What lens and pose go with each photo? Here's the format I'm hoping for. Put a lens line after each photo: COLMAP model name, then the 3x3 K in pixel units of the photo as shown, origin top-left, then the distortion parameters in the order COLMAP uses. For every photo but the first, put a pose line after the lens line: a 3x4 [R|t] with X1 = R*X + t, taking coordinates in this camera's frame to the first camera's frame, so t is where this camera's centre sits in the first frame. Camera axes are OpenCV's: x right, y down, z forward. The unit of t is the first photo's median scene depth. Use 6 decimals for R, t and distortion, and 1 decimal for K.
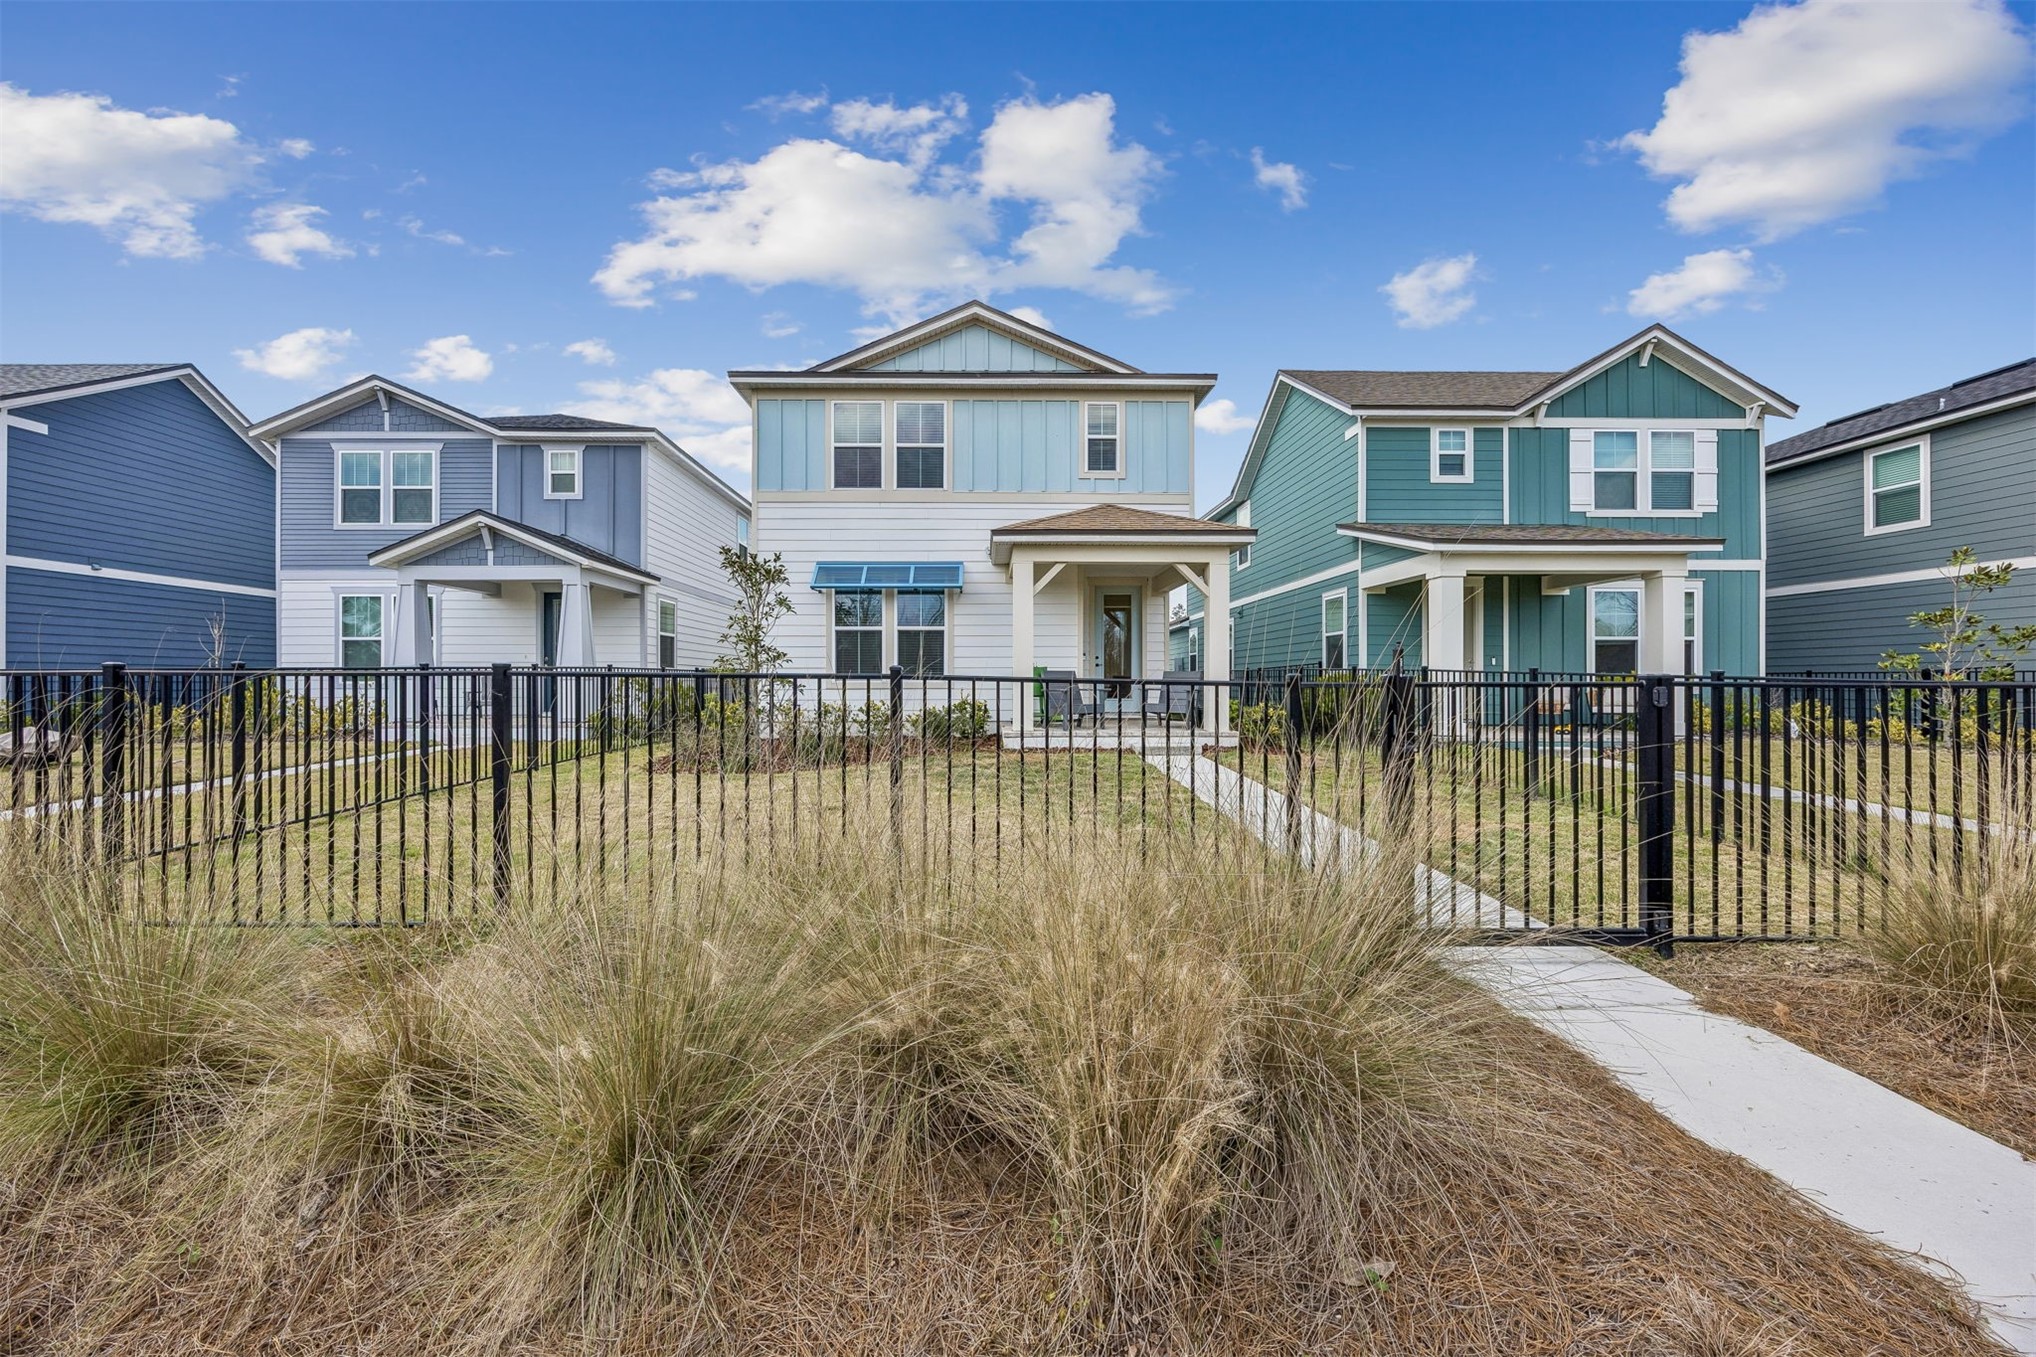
lens RADIAL K [[781.4, 0, 1008.8], [0, 781.4, 680.1], [0, 0, 1]] dist [-0.001640, -0.000714]
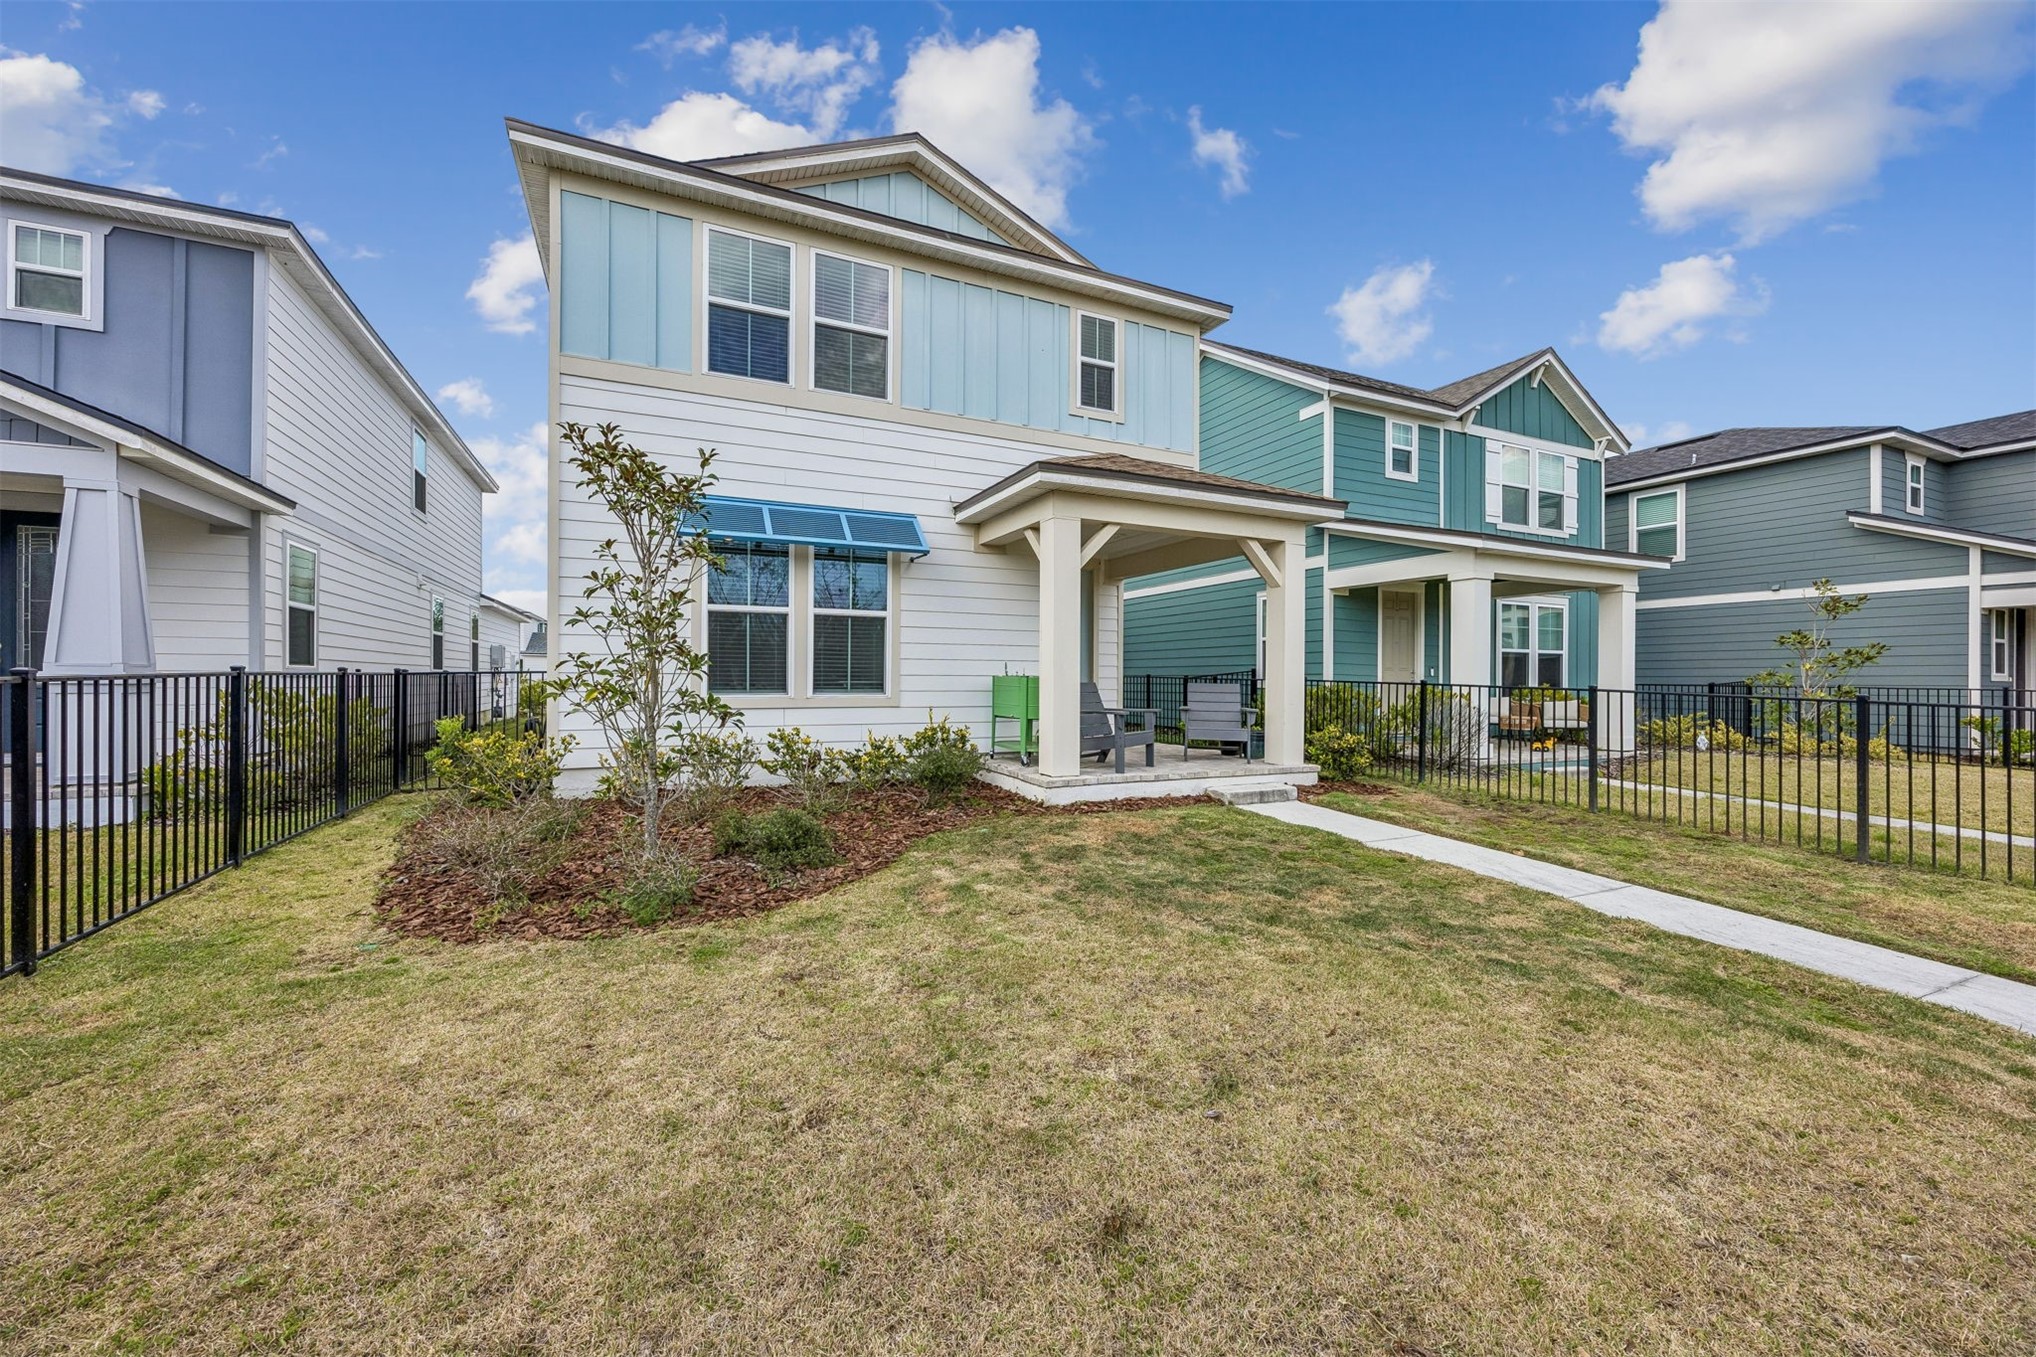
lens RADIAL K [[781.4, 0, 1030.4], [0, 781.4, 680.6], [0, 0, 1]] dist [-0.001640, -0.000714]
pose [[0.916655, 0.005712, 0.399639, -0.214416], [-0.008271, 0.999955, 0.004678, -0.014096], [-0.399595, -0.007593, 0.916660, 0.326130]]
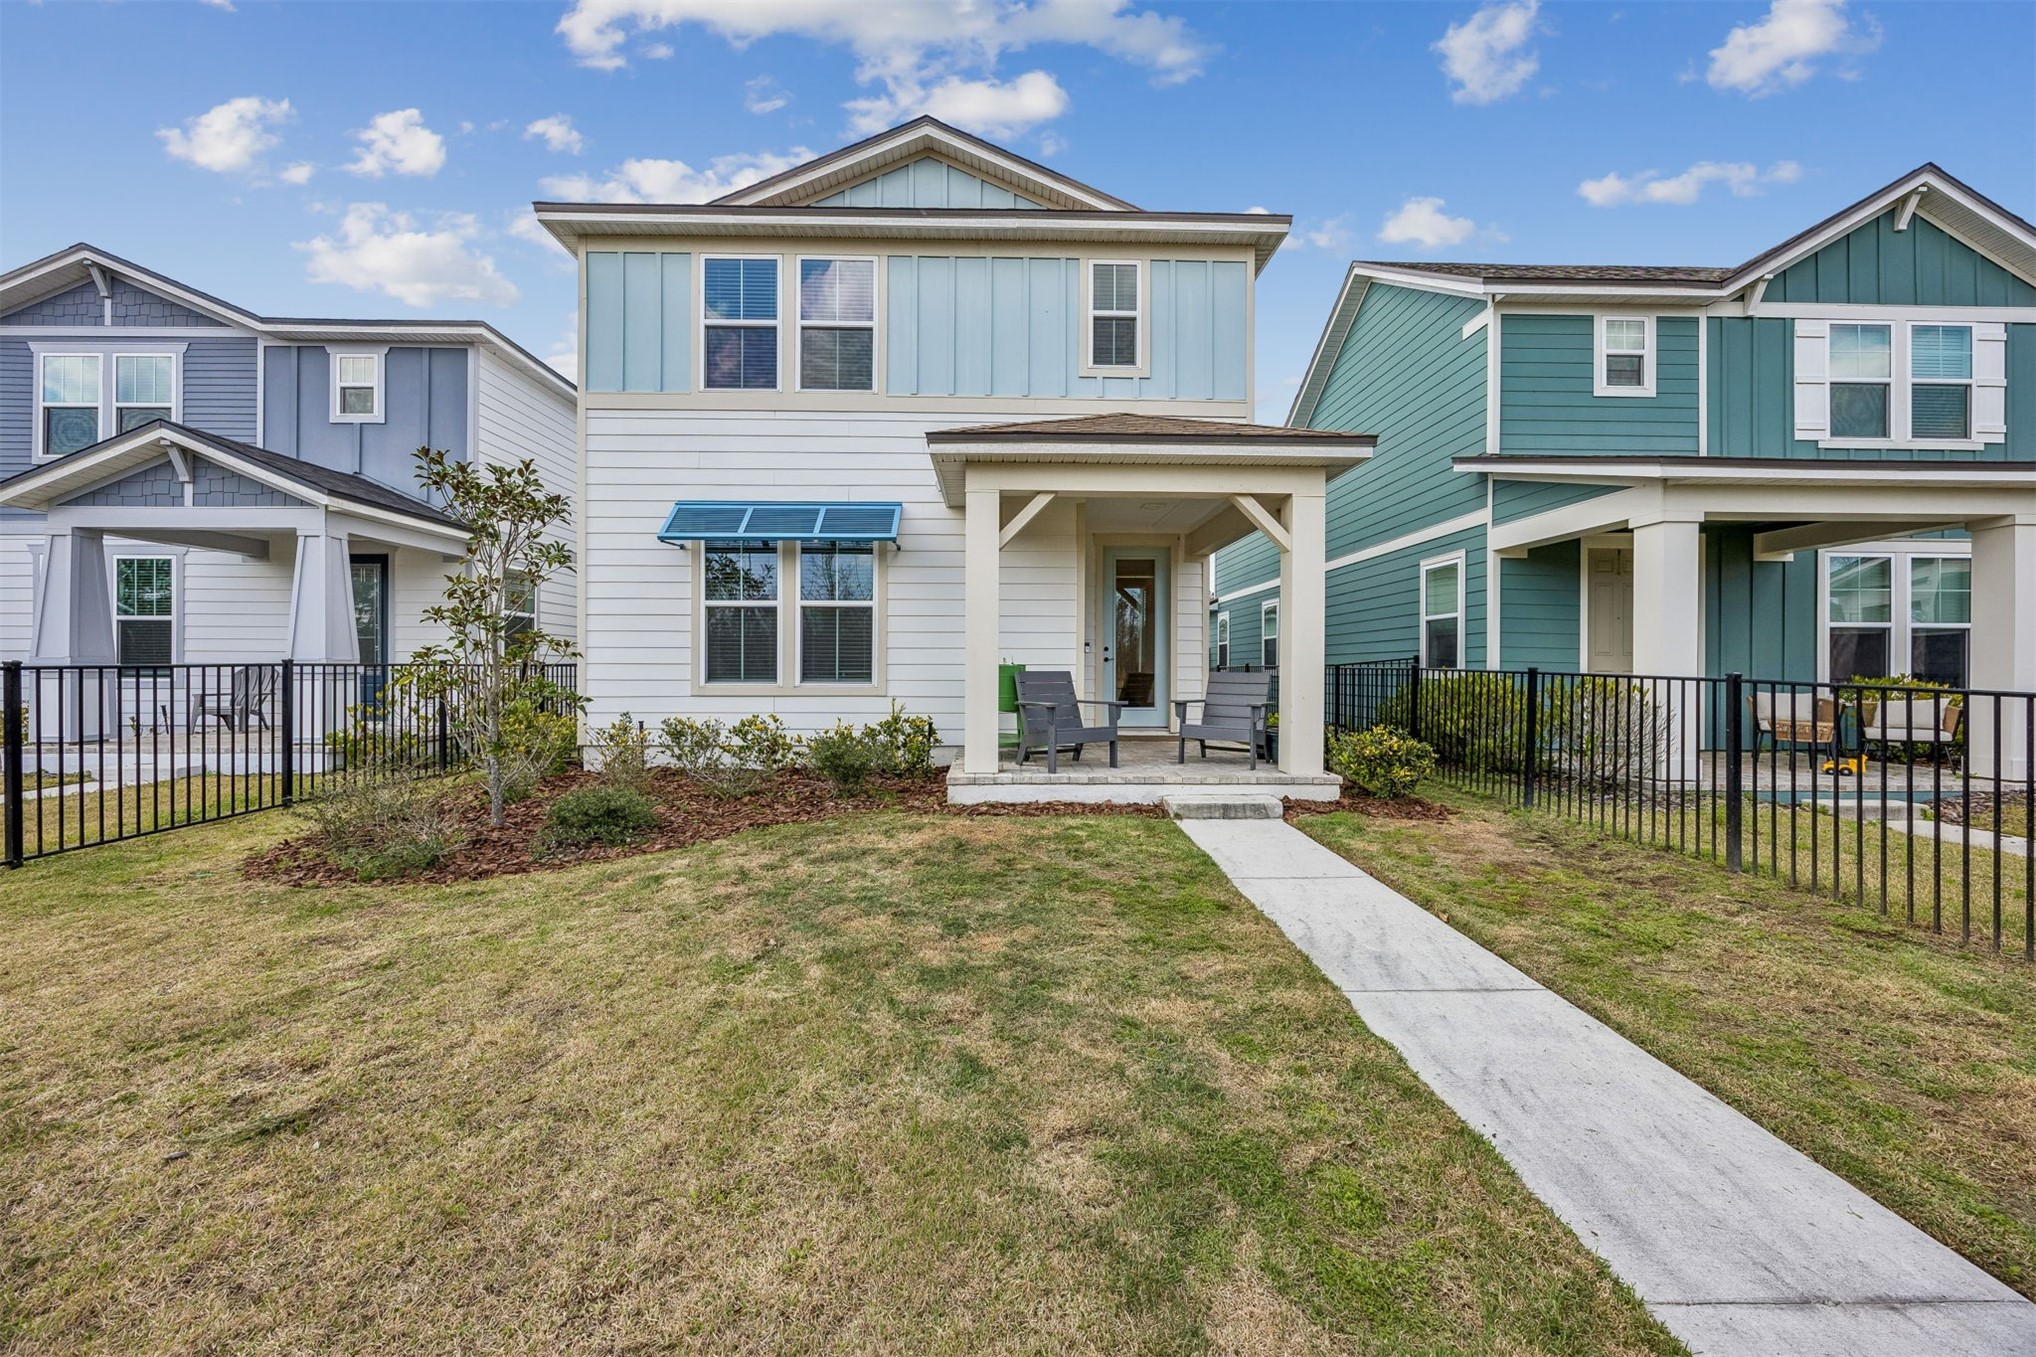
lens RADIAL K [[781.4, 0, 1018.0], [0, 781.4, 670.7], [0, 0, 1]] dist [-0.001640, -0.000714]
pose [[0.999987, 0.004455, -0.002611, 0.038071], [-0.004441, 0.999976, 0.005252, -0.013329], [0.002634, -0.005241, 0.999983, 0.317974]]
